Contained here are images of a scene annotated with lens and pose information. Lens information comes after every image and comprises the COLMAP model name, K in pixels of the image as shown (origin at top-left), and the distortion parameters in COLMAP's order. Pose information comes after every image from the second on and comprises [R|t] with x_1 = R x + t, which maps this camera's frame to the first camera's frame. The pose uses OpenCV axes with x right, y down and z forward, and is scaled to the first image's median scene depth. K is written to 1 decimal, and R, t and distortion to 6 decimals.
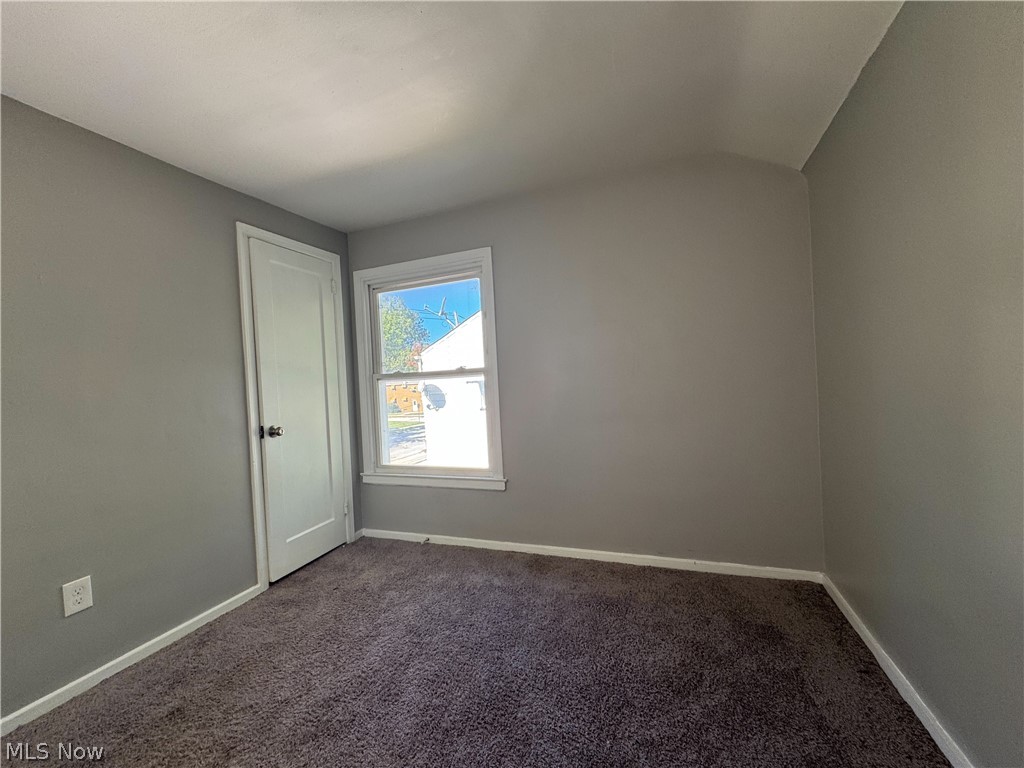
lens RADIAL K [[411.6, 0, 510.5], [0, 411.6, 384.3], [0, 0, 1]] dist [-0.000249, 0.000375]
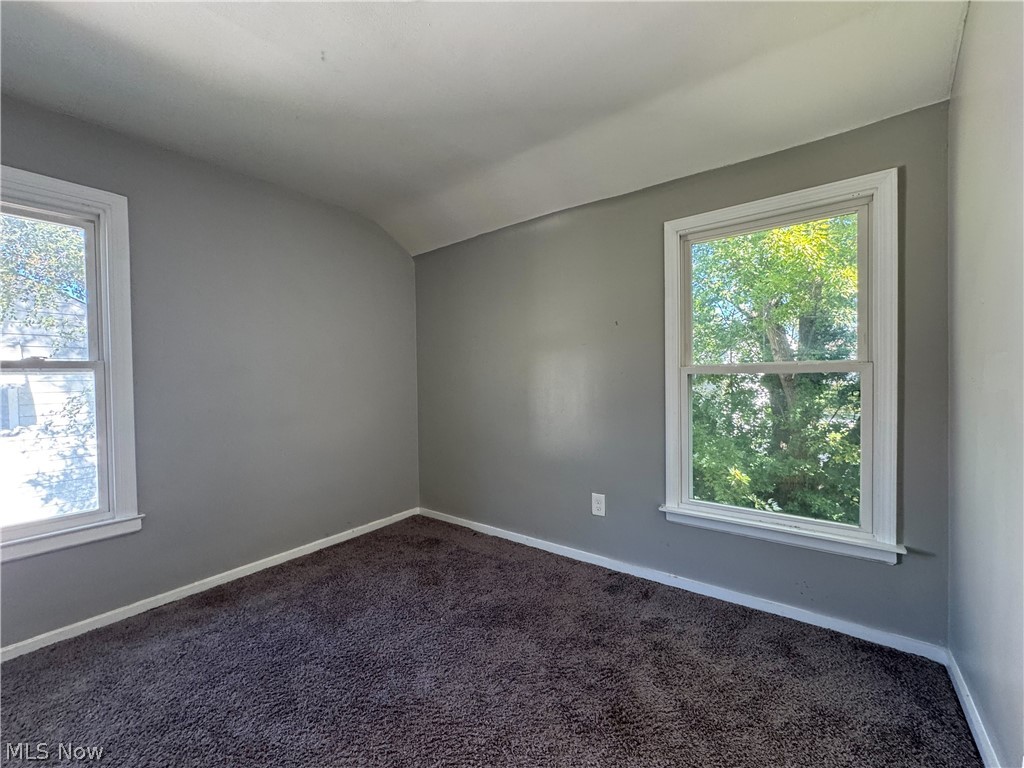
lens RADIAL K [[411.6, 0, 510.5], [0, 411.6, 384.3], [0, 0, 1]] dist [-0.000249, 0.000375]
pose [[0.274468, 0.032553, 0.961045, -0.561286], [0.012082, 0.999231, -0.037297, 0.032740], [-0.961520, 0.021849, 0.273864, 0.158654]]
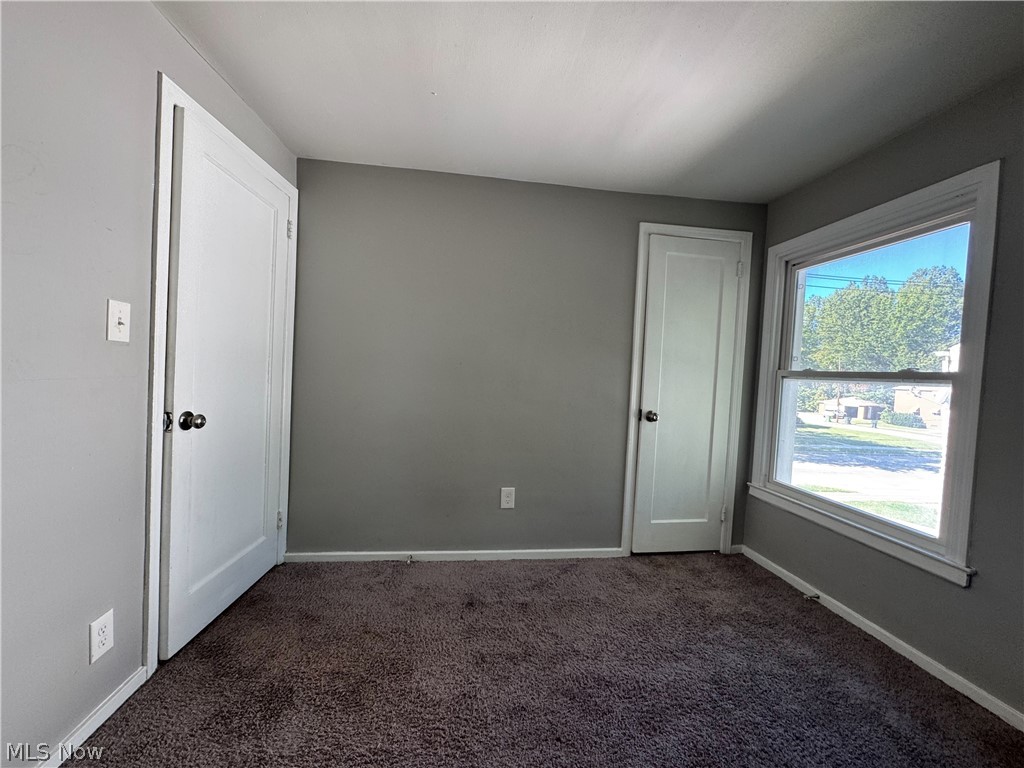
lens RADIAL K [[411.6, 0, 510.5], [0, 411.6, 384.3], [0, 0, 1]] dist [-0.000249, 0.000375]
pose [[0.481428, 0.105834, -0.870072, 0.154366], [-0.085339, 0.993627, 0.073643, -0.013498], [0.872321, 0.038797, 0.487392, 0.155076]]
